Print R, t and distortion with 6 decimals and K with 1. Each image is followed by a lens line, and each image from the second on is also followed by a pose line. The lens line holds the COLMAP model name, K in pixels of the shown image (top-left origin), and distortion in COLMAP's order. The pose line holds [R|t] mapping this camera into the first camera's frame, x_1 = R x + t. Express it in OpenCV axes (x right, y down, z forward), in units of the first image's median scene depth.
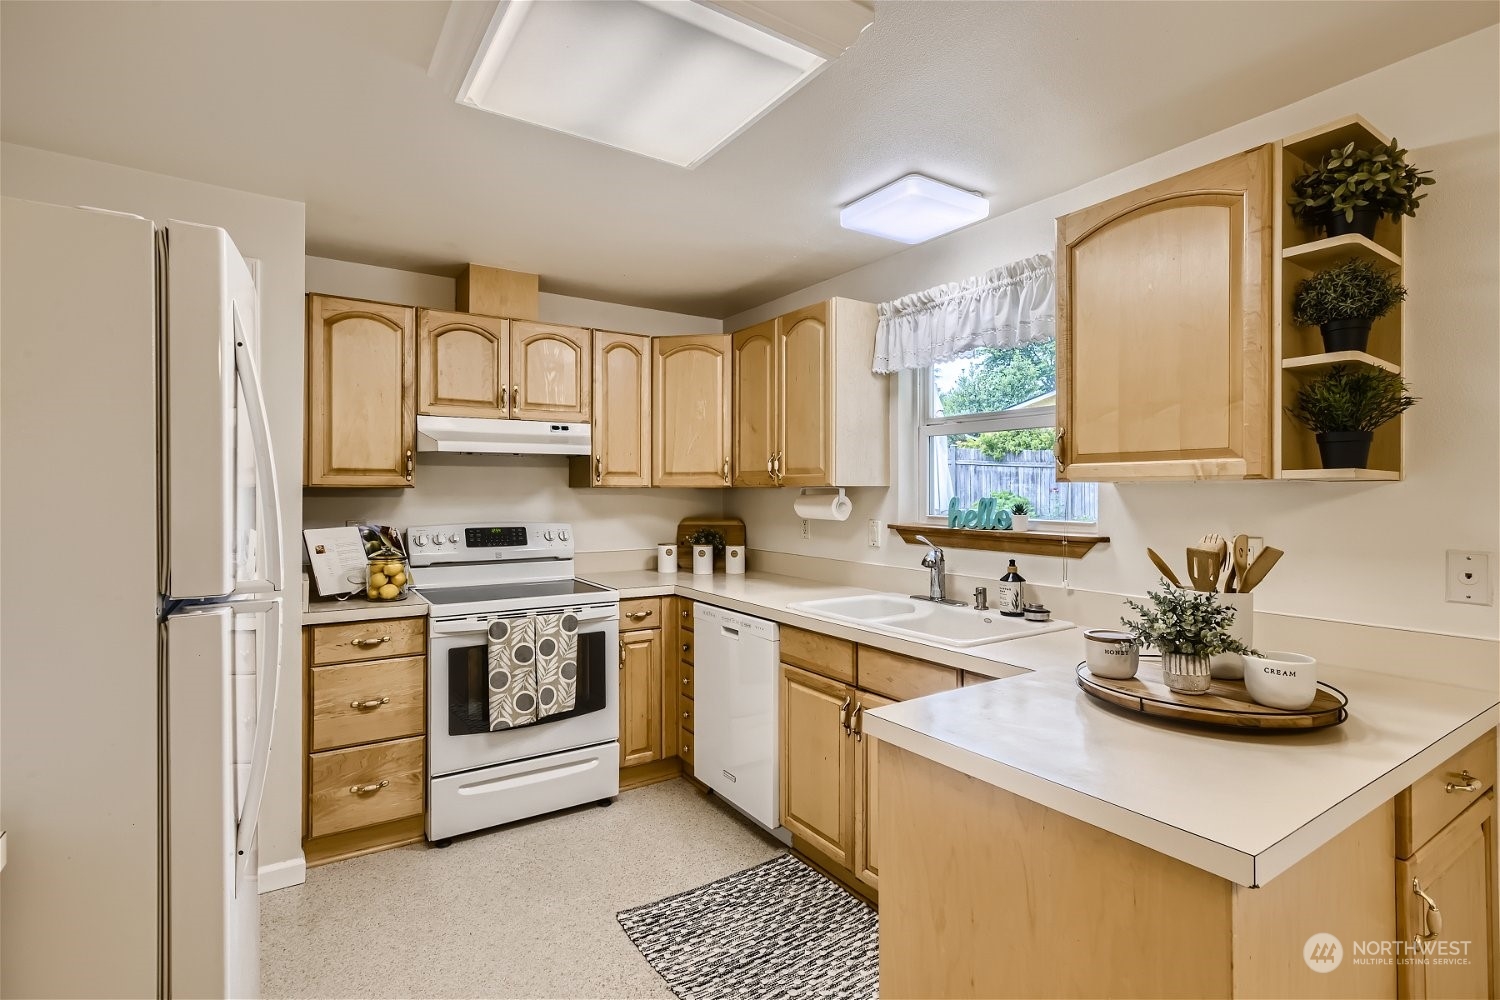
lens RADIAL K [[716.1, 0, 753.9], [0, 716.1, 490.5], [0, 0, 1]] dist [-0.008121, 0.009225]
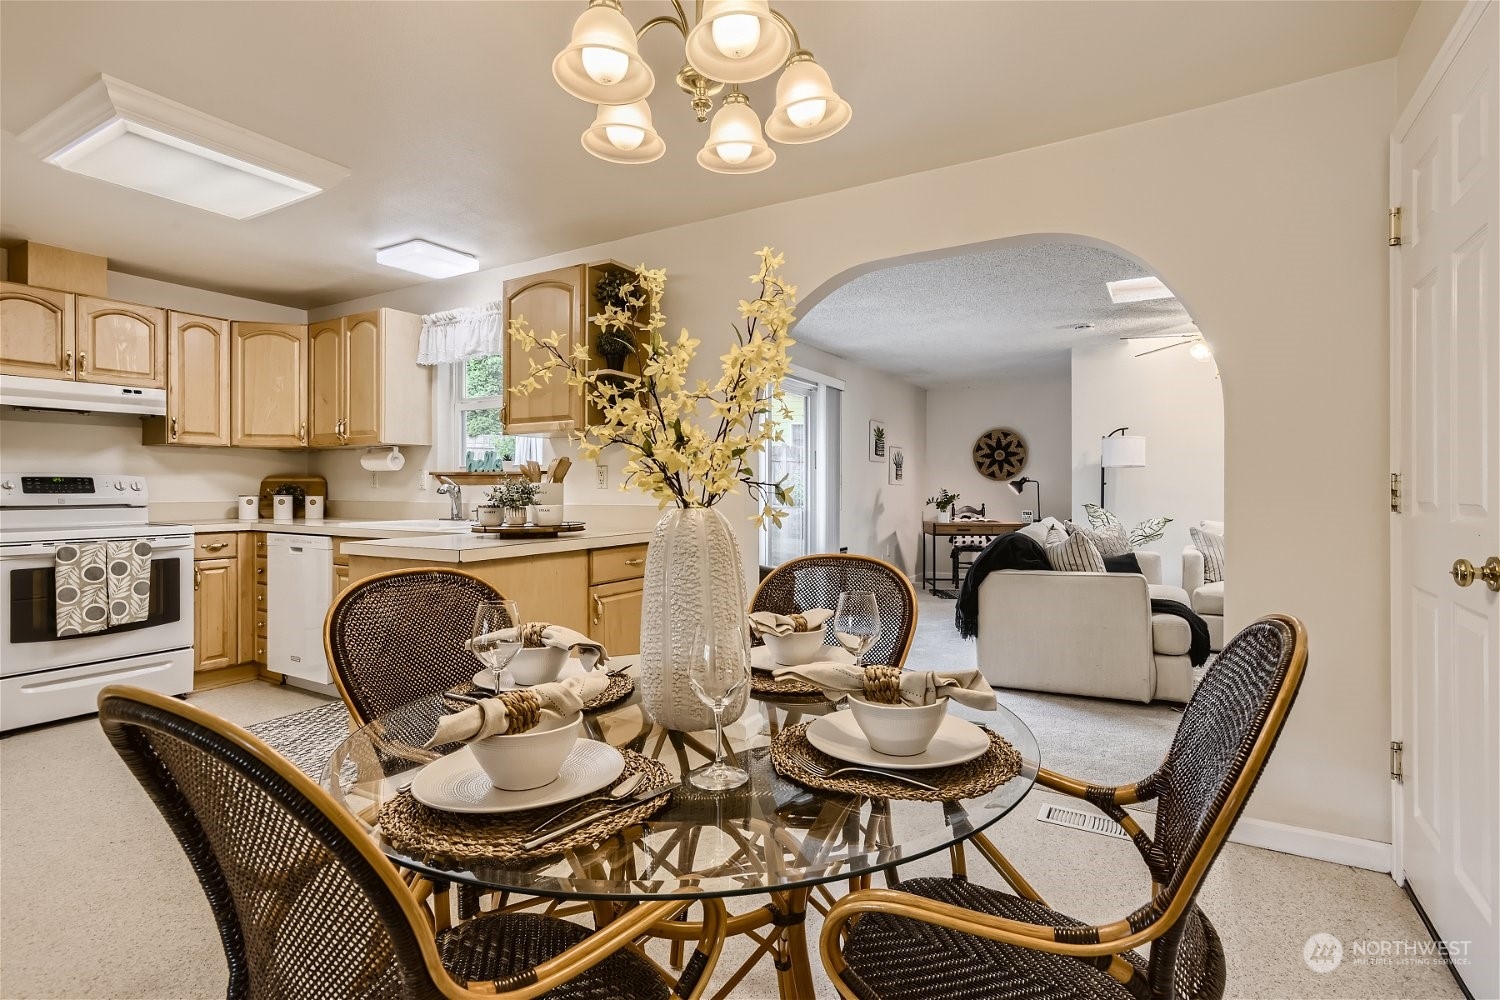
lens RADIAL K [[716.1, 0, 752.8], [0, 716.1, 485.4], [0, 0, 1]] dist [-0.008121, 0.009225]
pose [[0.899890, -0.000655, 0.436117, 0.422173], [0.001055, 0.999999, -0.000675, 0.217742], [-0.436117, 0.001068, 0.899890, -1.584716]]
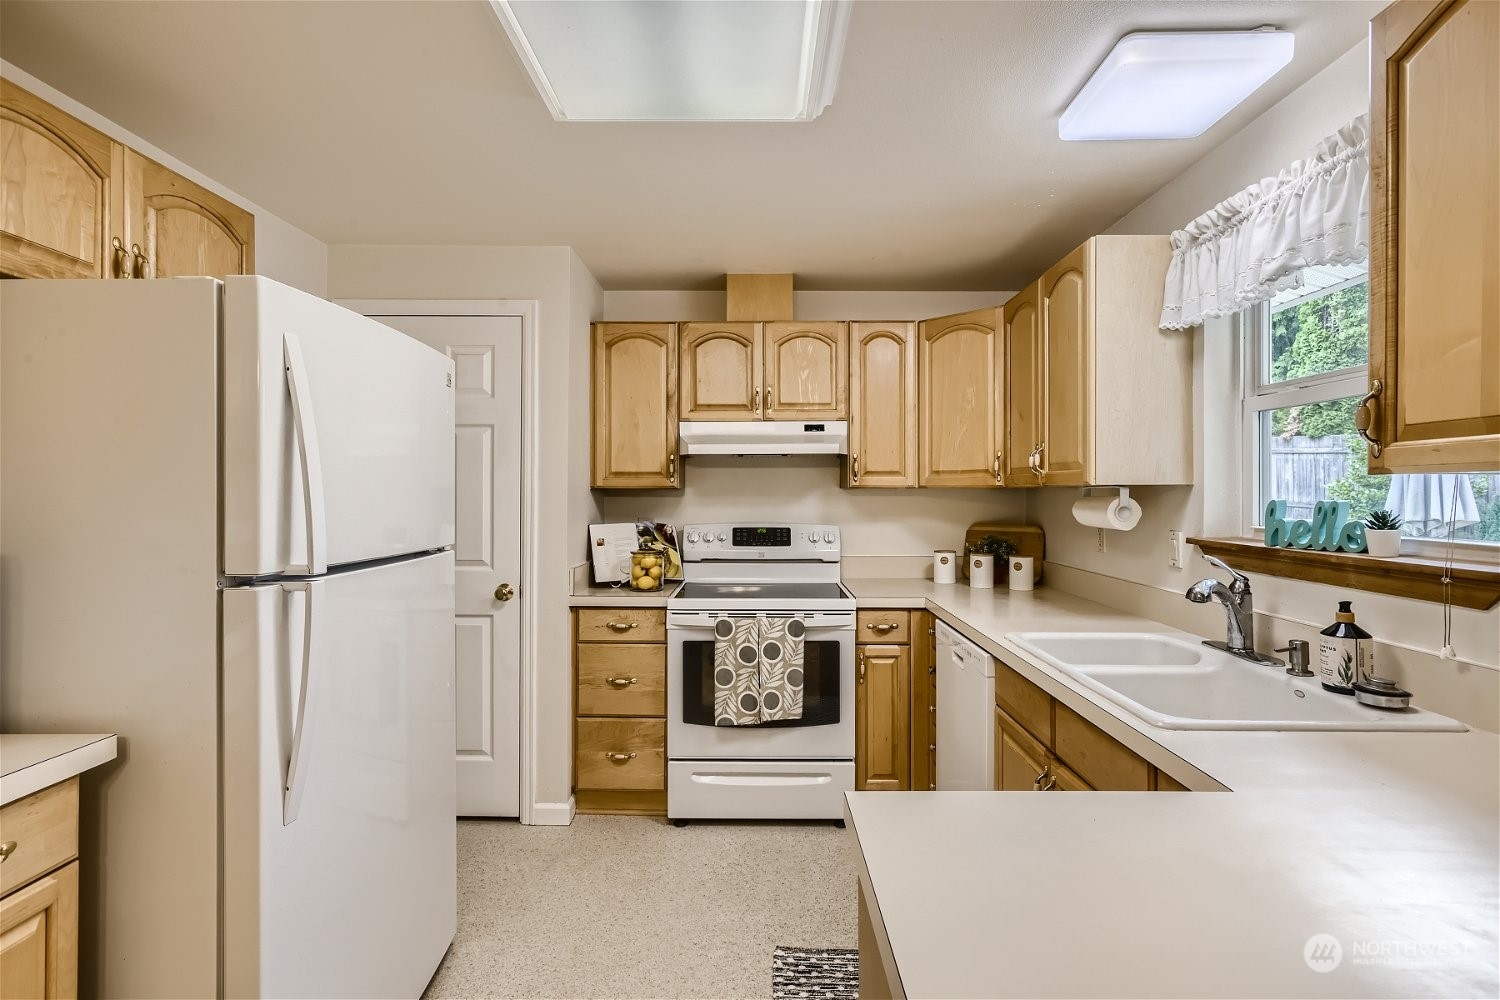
lens RADIAL K [[716.1, 0, 752.5], [0, 716.1, 491.6], [0, 0, 1]] dist [-0.008121, 0.009225]
pose [[0.829524, -0.000352, -0.558471, 0.654624], [-0.000794, 0.999998, -0.001809, 0.007461], [0.558470, 0.001944, 0.829522, 0.466553]]
